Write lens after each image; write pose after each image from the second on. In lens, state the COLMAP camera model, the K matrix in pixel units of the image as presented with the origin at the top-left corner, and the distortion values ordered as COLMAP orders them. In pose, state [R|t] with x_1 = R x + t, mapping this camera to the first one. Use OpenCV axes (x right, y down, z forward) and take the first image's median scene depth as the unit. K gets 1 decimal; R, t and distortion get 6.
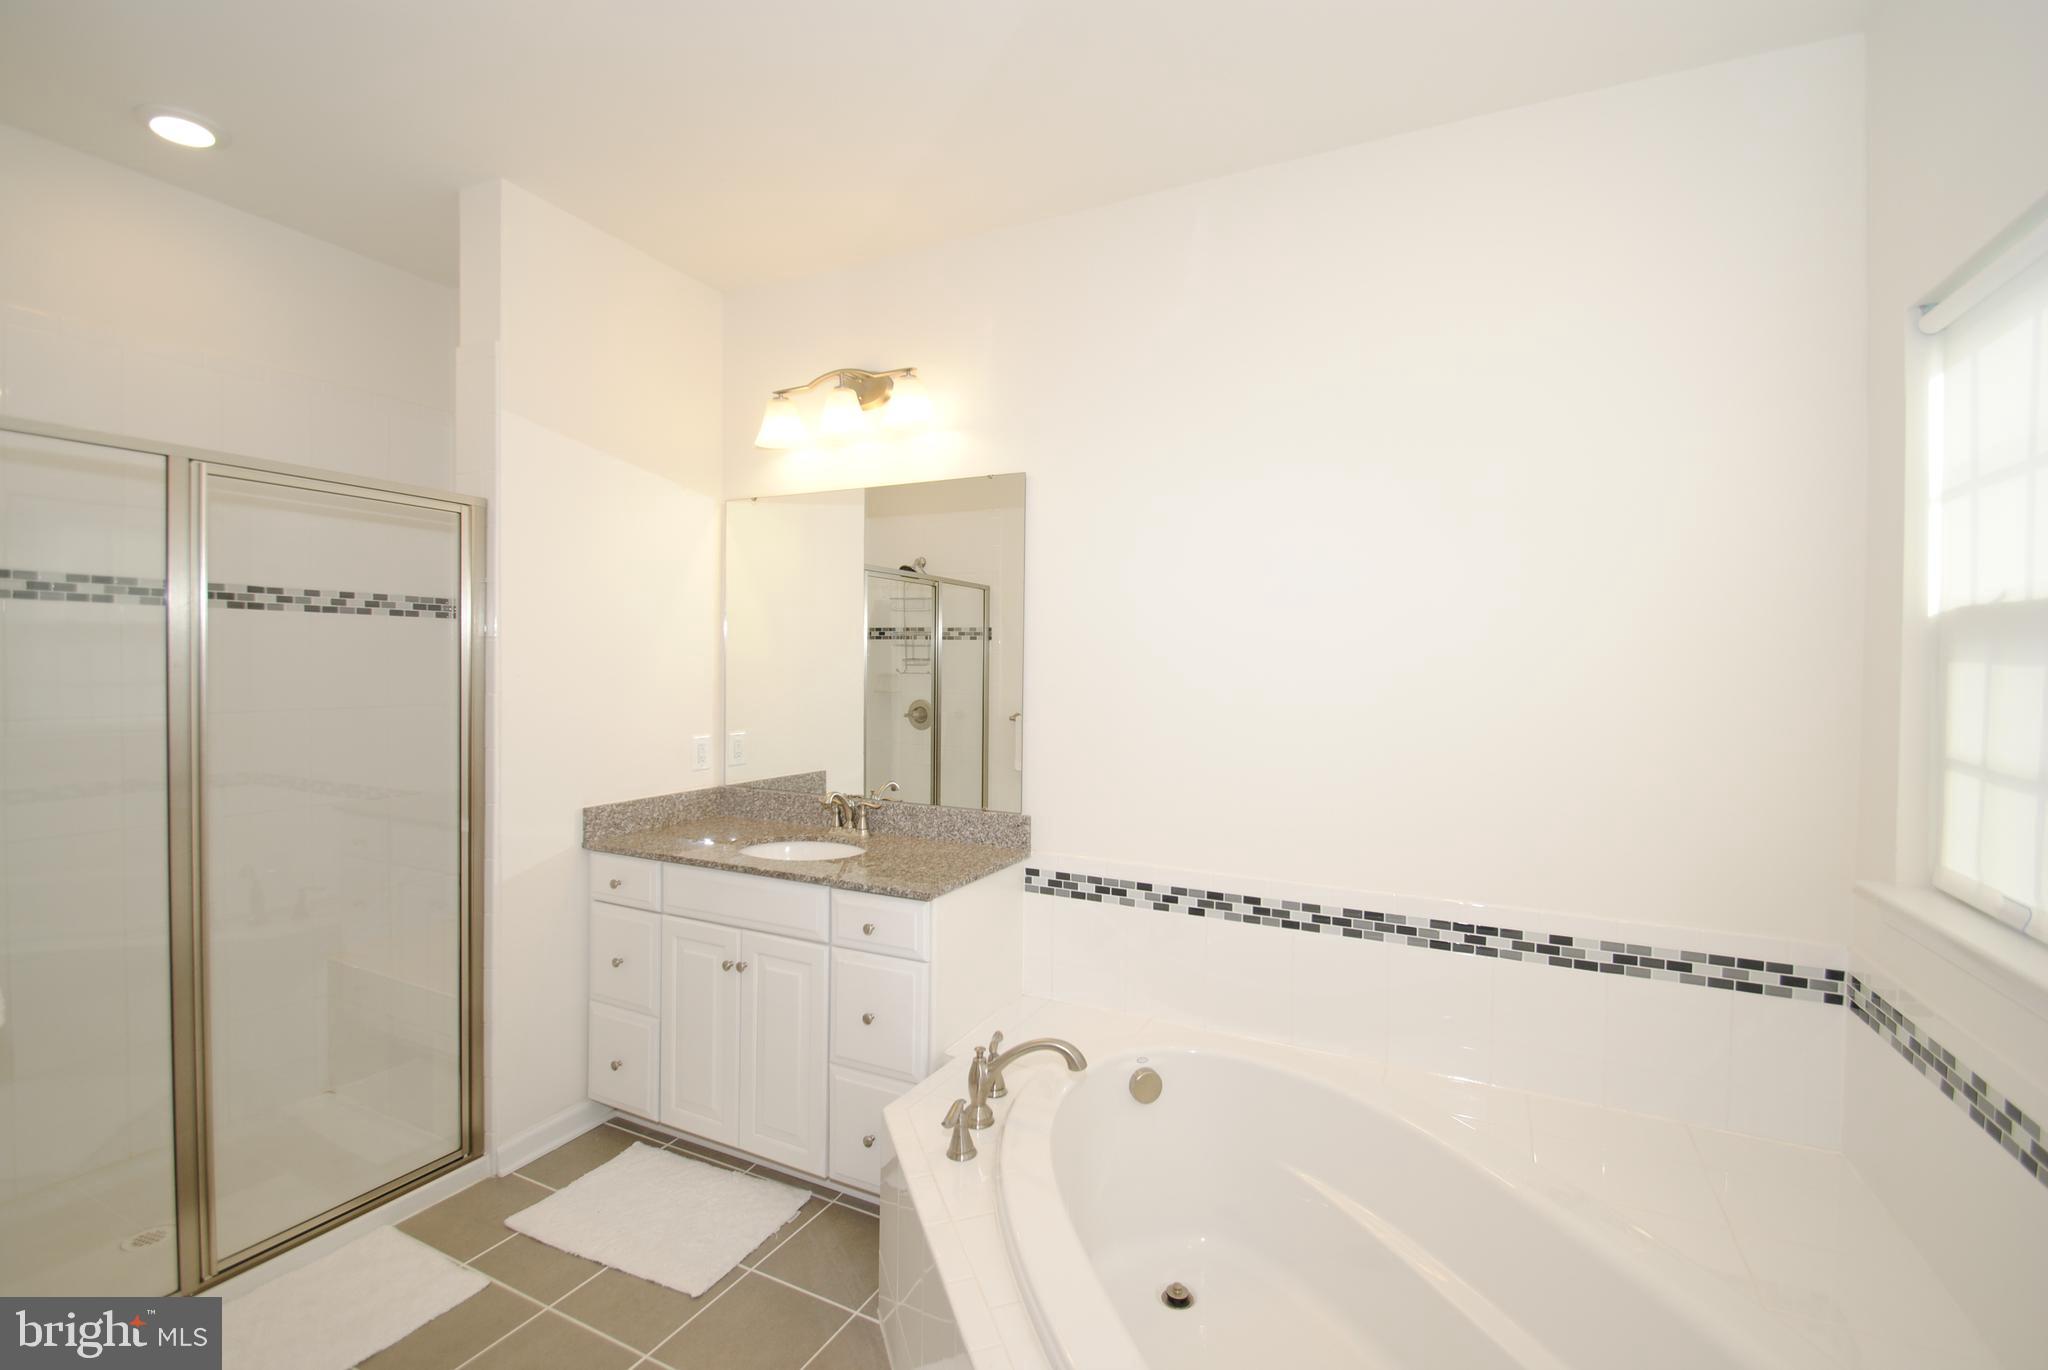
lens RADIAL K [[904.7, 0, 1012.9], [0, 904.7, 686.1], [0, 0, 1]] dist [0.017621, -0.013318]
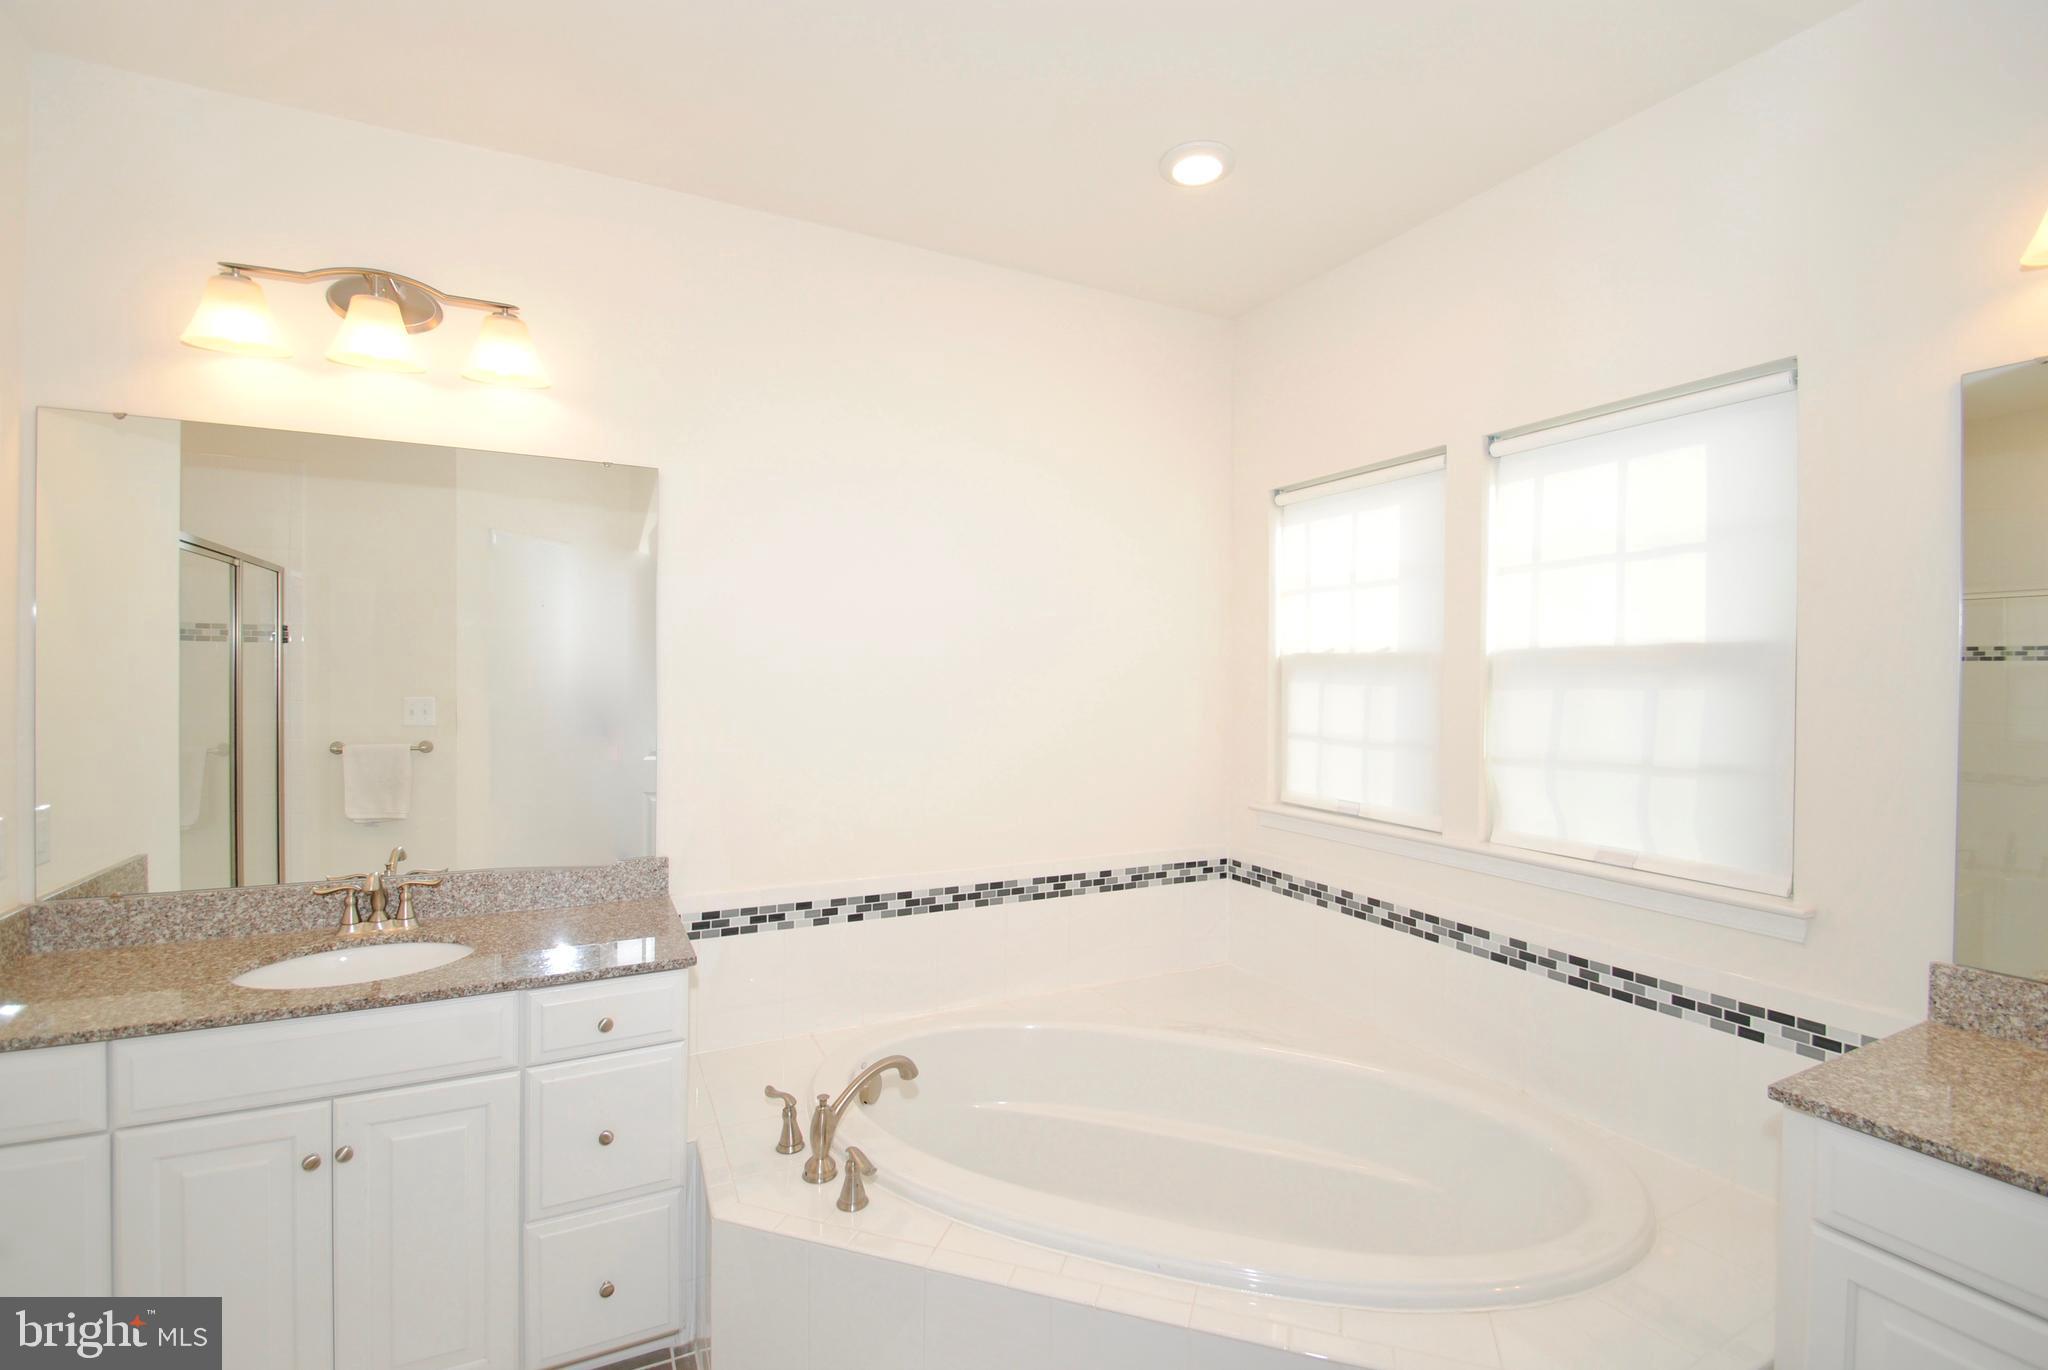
lens RADIAL K [[904.7, 0, 1012.9], [0, 904.7, 686.1], [0, 0, 1]] dist [0.017621, -0.013318]
pose [[0.596673, -0.015274, 0.802339, -0.542126], [0.017591, 0.999828, 0.005952, -0.025884], [-0.802292, 0.010563, 0.596839, 0.216931]]
